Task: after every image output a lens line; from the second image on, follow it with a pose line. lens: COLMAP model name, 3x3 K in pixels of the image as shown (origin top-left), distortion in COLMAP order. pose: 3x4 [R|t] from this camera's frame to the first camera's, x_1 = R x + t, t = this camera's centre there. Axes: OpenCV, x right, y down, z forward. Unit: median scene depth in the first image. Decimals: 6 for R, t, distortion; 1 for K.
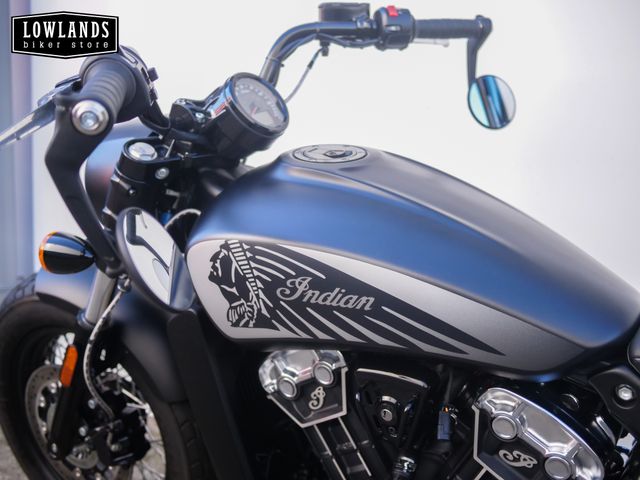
lens RADIAL K [[740.3, 0, 320.0], [0, 740.3, 240.0], [0, 0, 1]] dist [-0.017805, 0.027679]
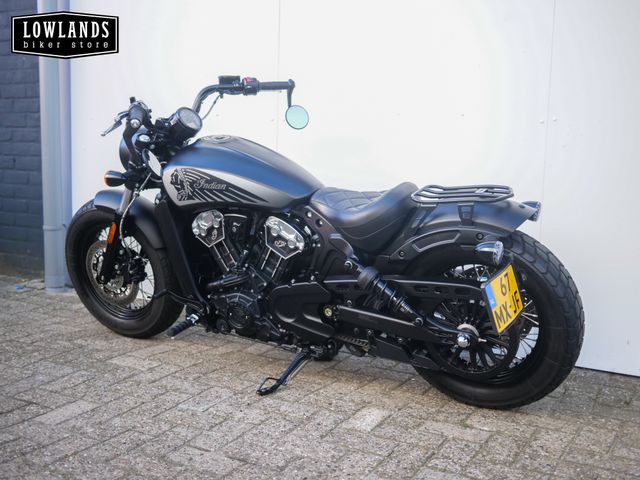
lens RADIAL K [[740.3, 0, 320.0], [0, 740.3, 240.0], [0, 0, 1]] dist [-0.017805, 0.027679]
pose [[0.999563, -0.014661, 0.025668, 0.299851], [0.015124, 0.999724, -0.017971, 0.290503], [-0.025397, 0.018352, 0.999509, -1.584378]]
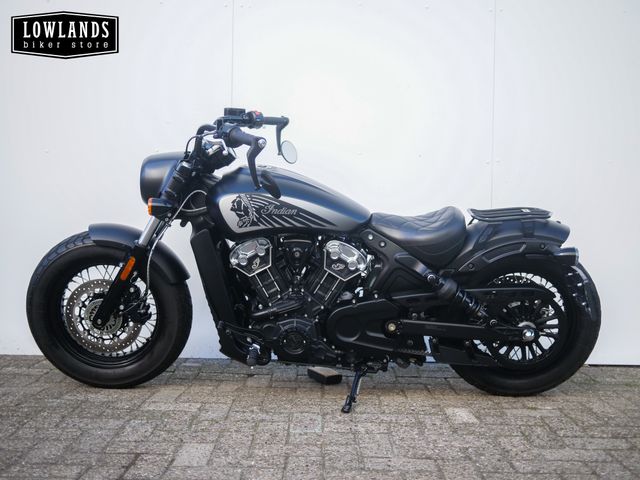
lens RADIAL K [[740.3, 0, 320.0], [0, 740.3, 240.0], [0, 0, 1]] dist [-0.017805, 0.027679]
pose [[0.860011, -0.031259, 0.509317, -1.124184], [0.086264, 0.992662, -0.084738, 0.376616], [-0.502931, 0.116811, 0.856397, -1.305660]]
